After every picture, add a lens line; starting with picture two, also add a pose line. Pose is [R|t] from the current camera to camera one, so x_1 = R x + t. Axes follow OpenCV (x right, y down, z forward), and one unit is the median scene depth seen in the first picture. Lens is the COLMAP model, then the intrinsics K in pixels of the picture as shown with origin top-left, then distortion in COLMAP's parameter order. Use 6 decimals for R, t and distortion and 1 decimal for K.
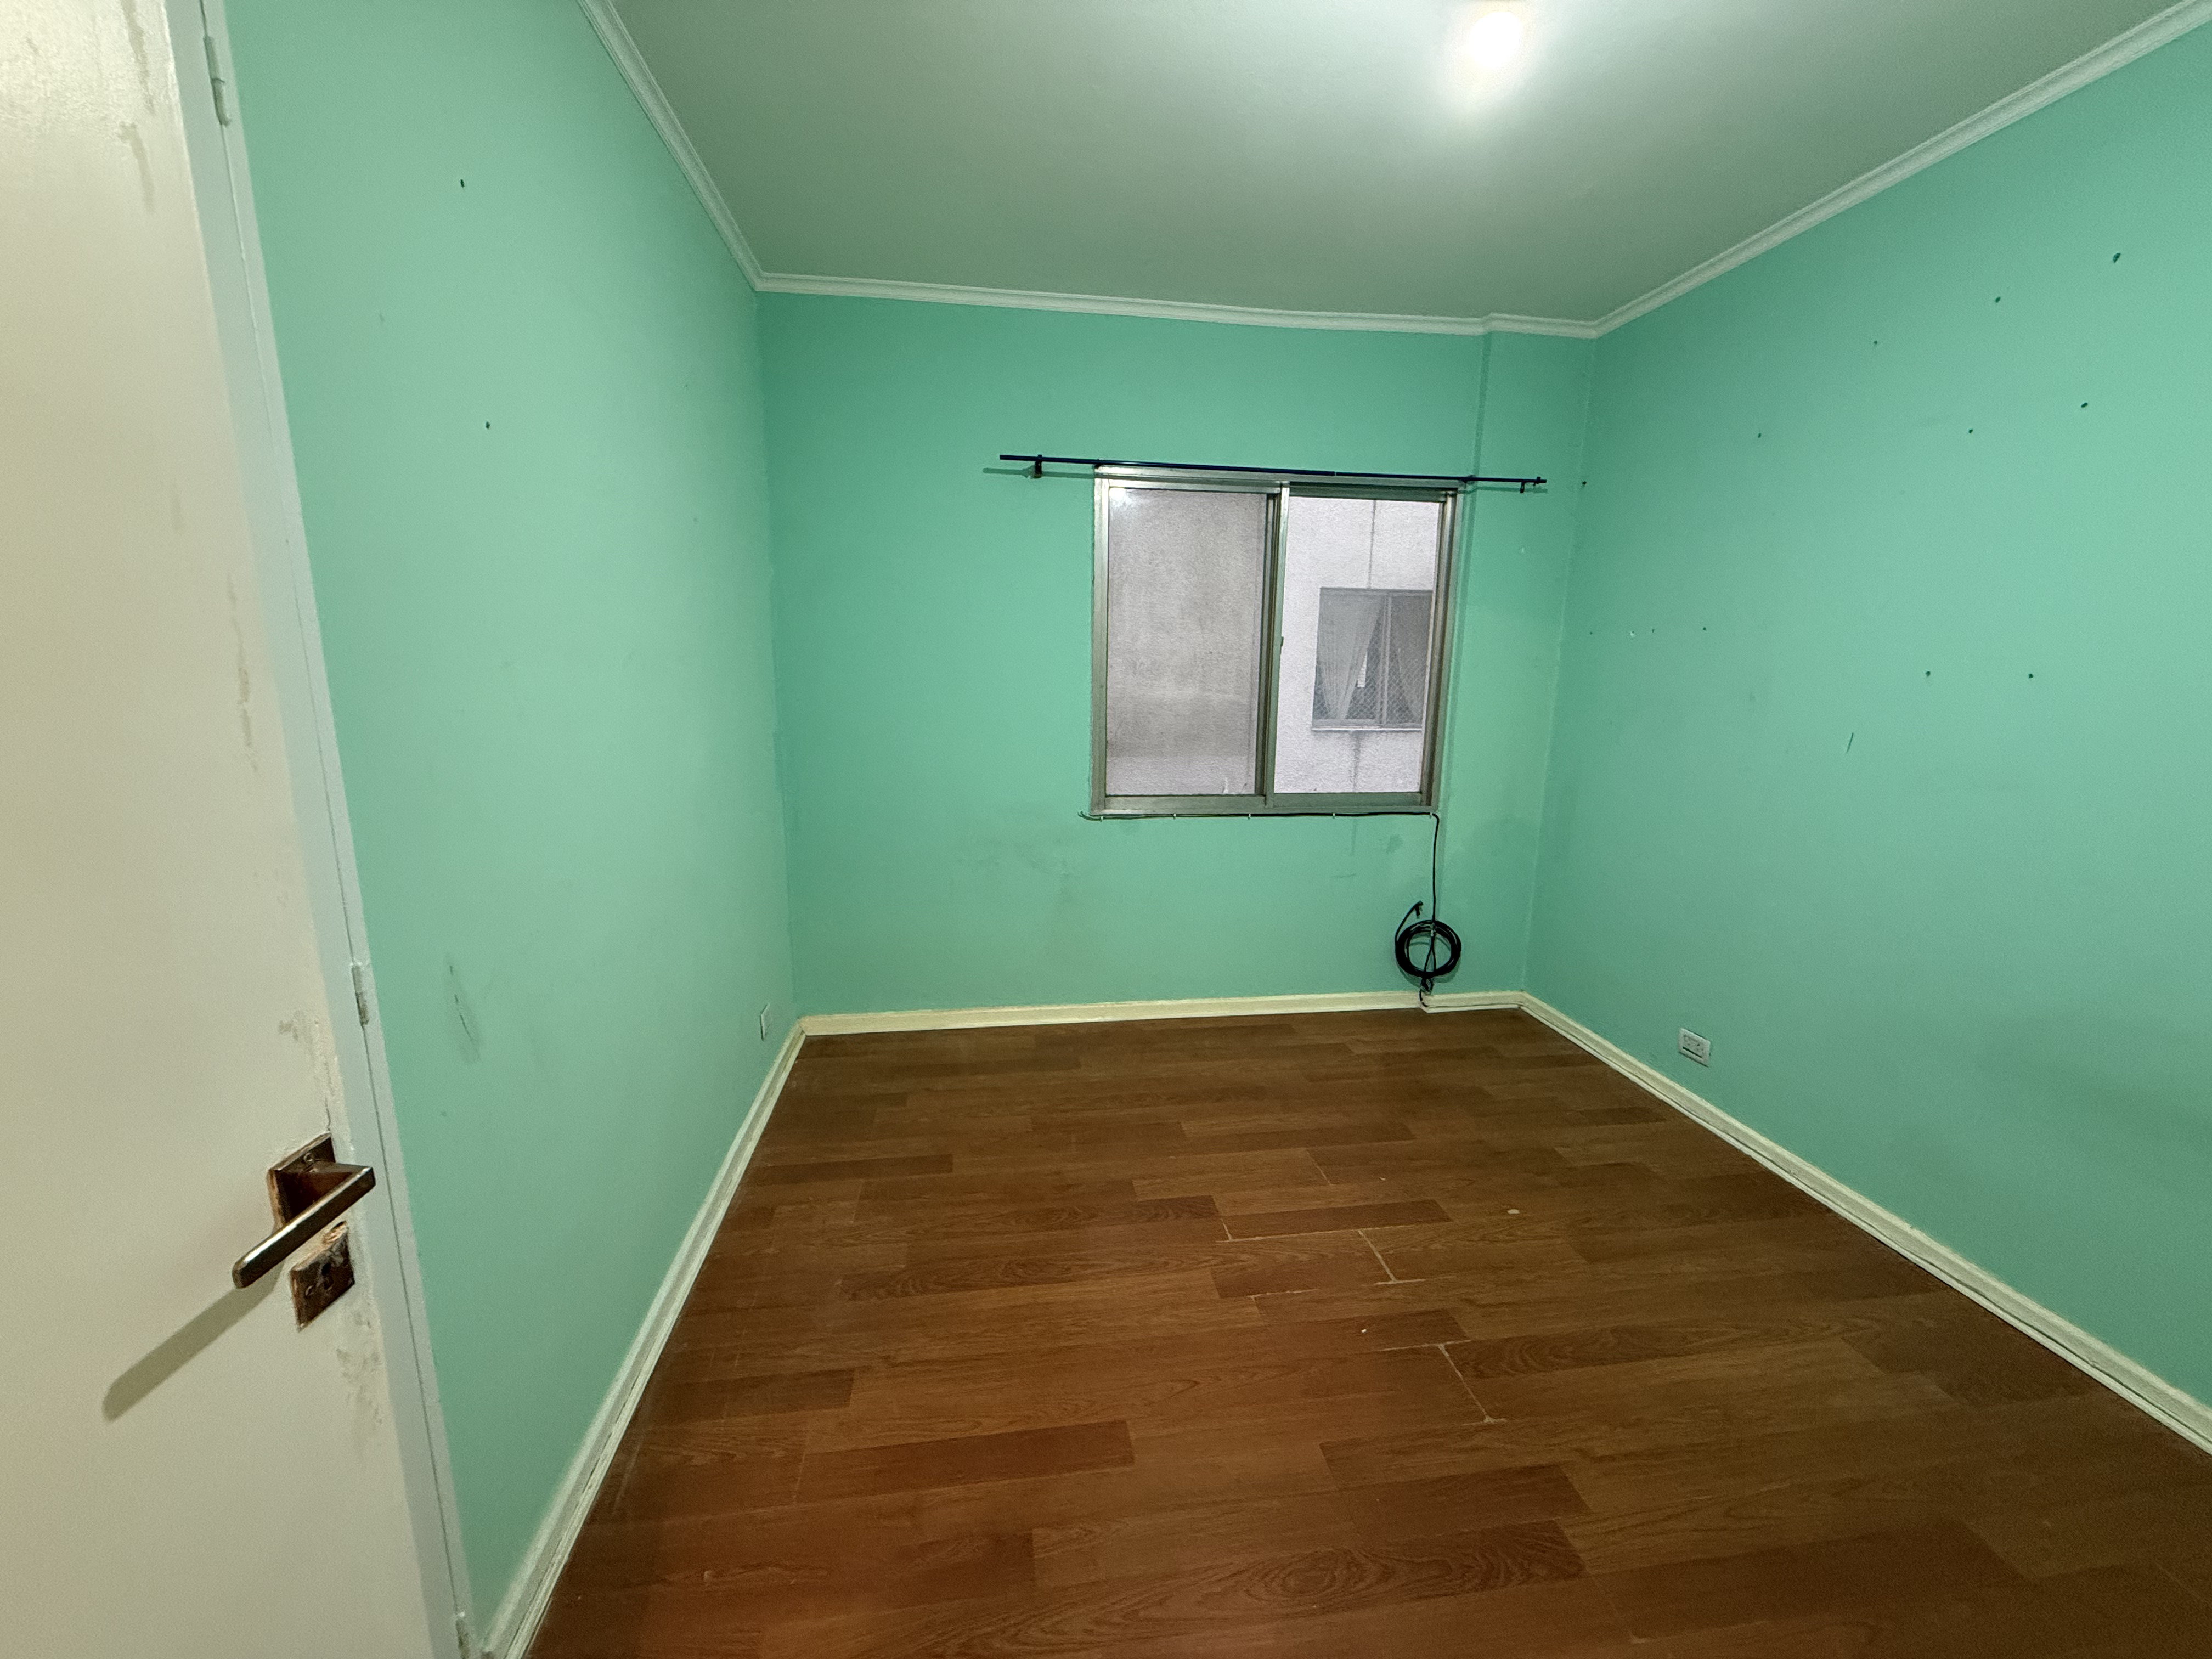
lens RADIAL K [[878.1, 0, 1103.6], [0, 878.1, 817.2], [0, 0, 1]] dist [0.000293, -0.000909]
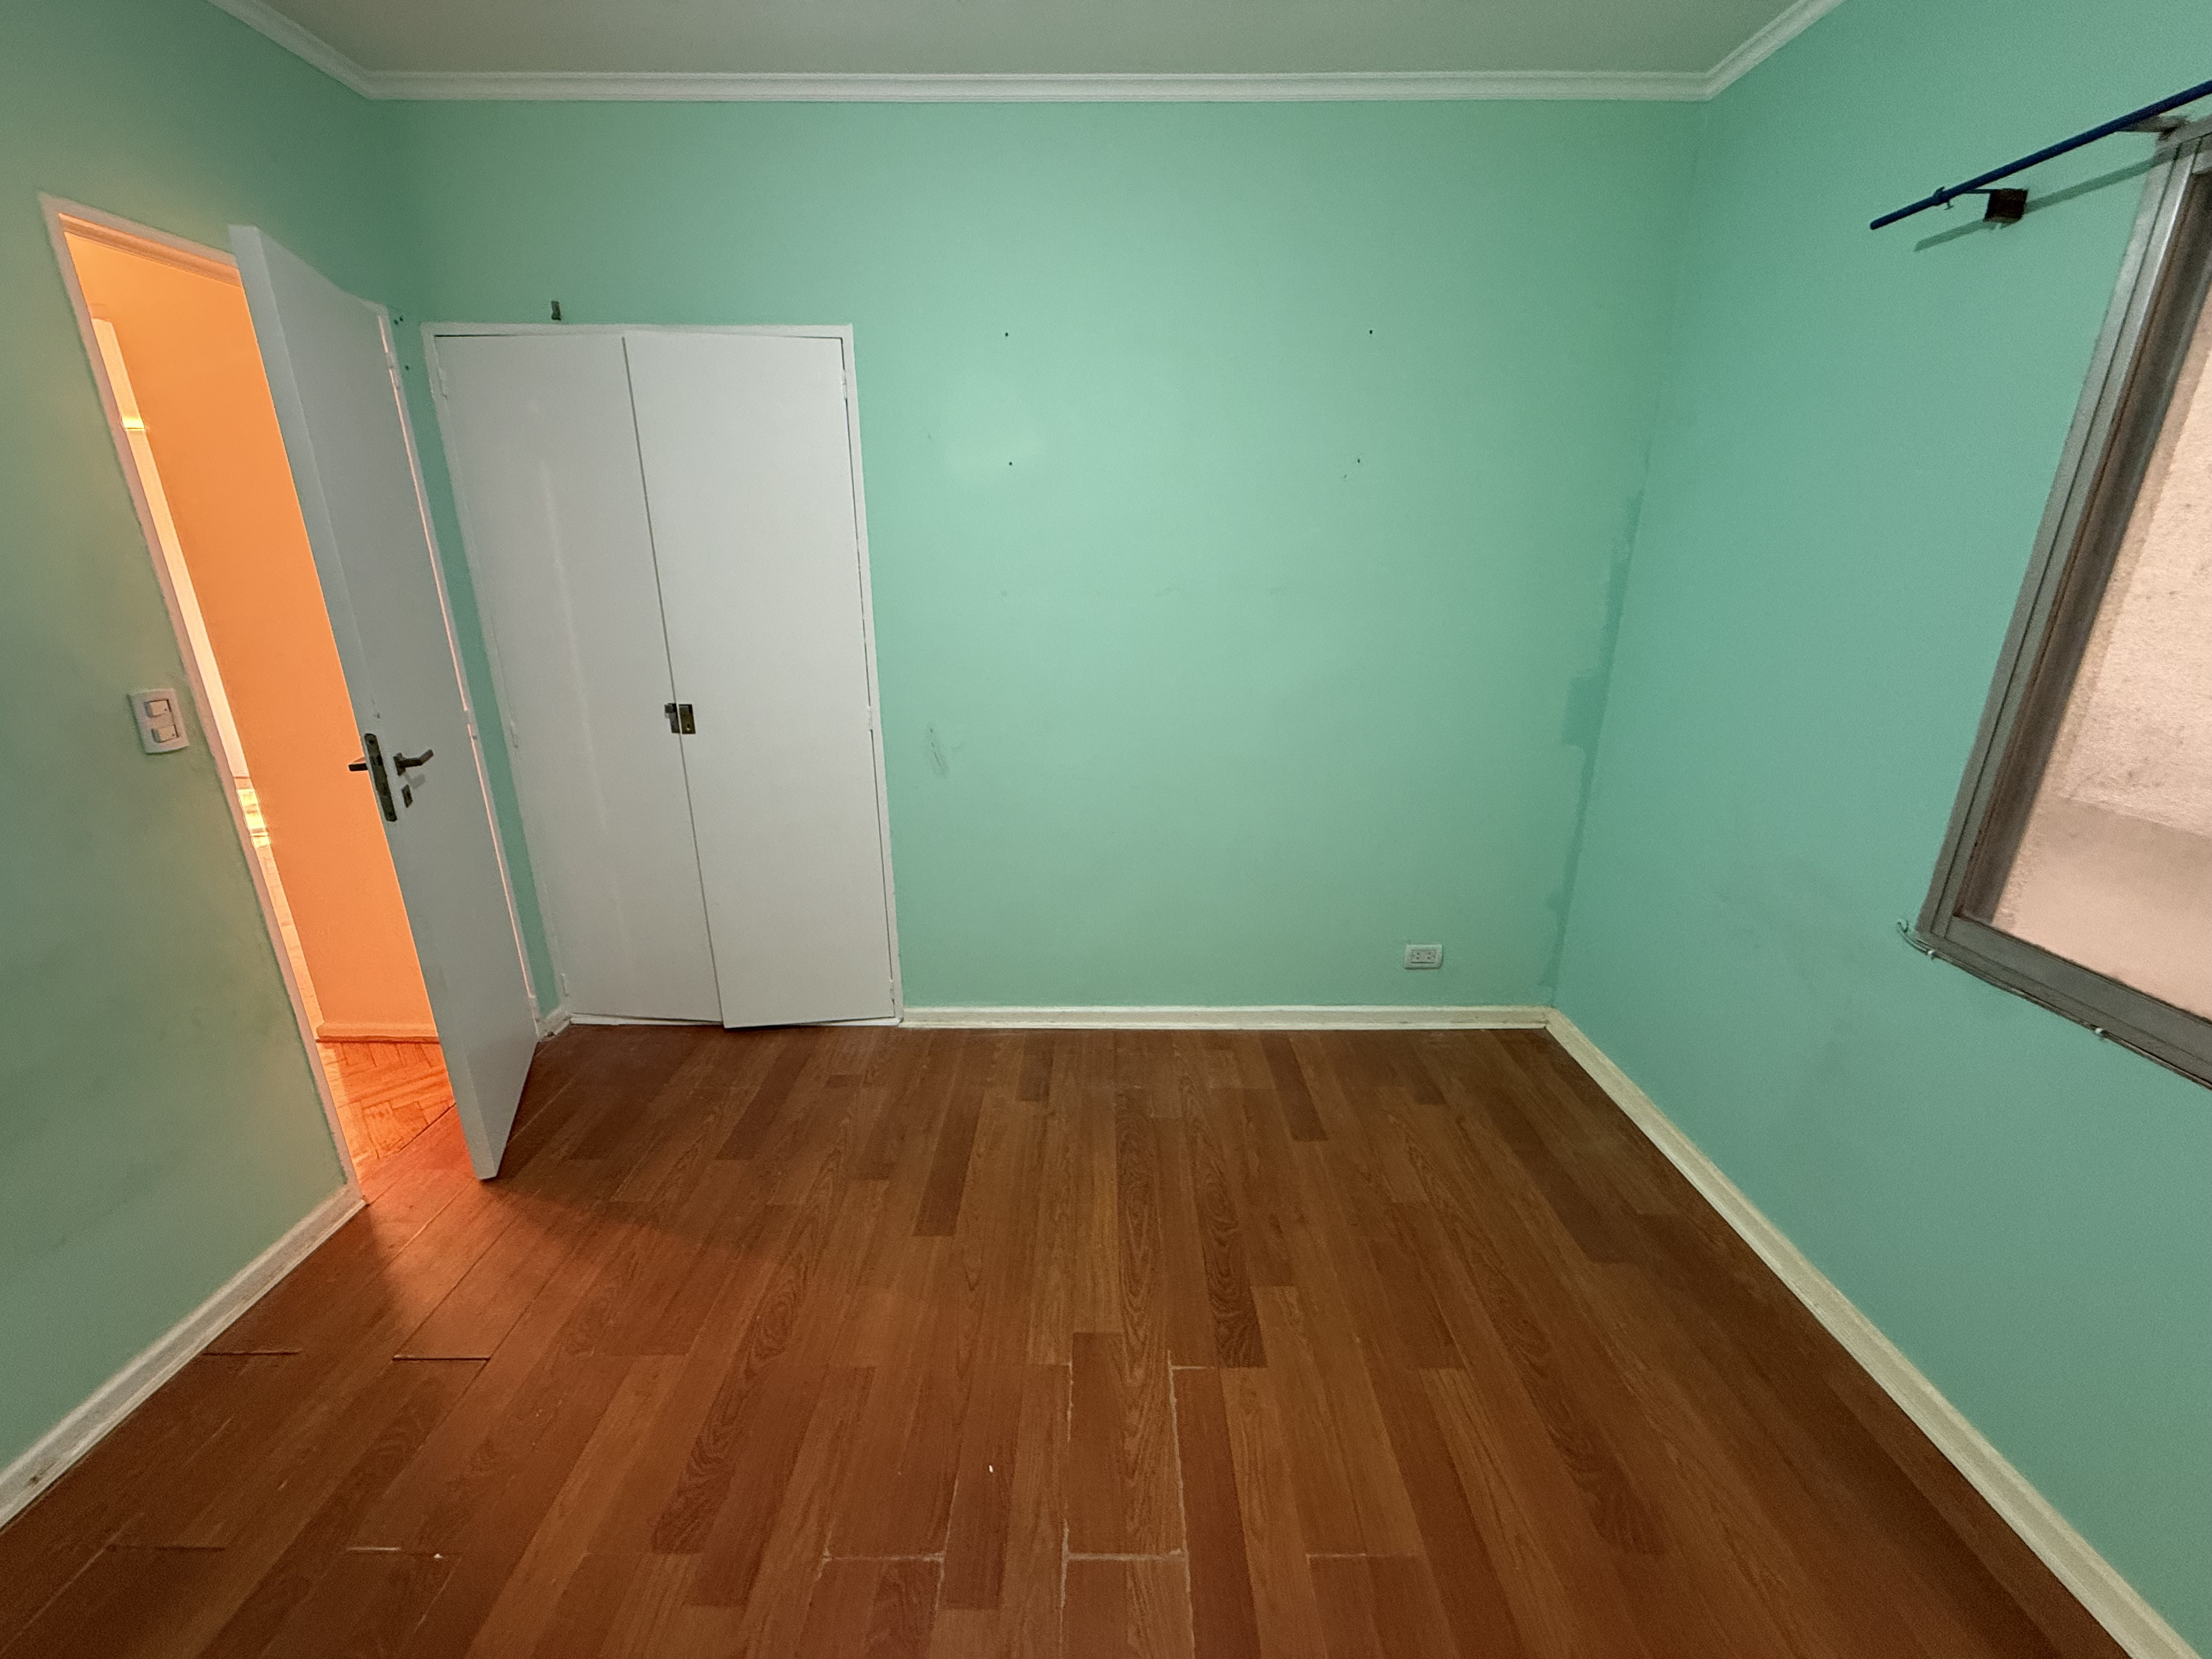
lens RADIAL K [[878.1, 0, 1104.1], [0, 878.1, 838.4], [0, 0, 1]] dist [0.000293, -0.000909]
pose [[-0.135177, 0.307463, -0.941910, 0.799880], [-0.178256, 0.927578, 0.328367, -0.223486], [0.974655, 0.212288, -0.070580, 0.952383]]
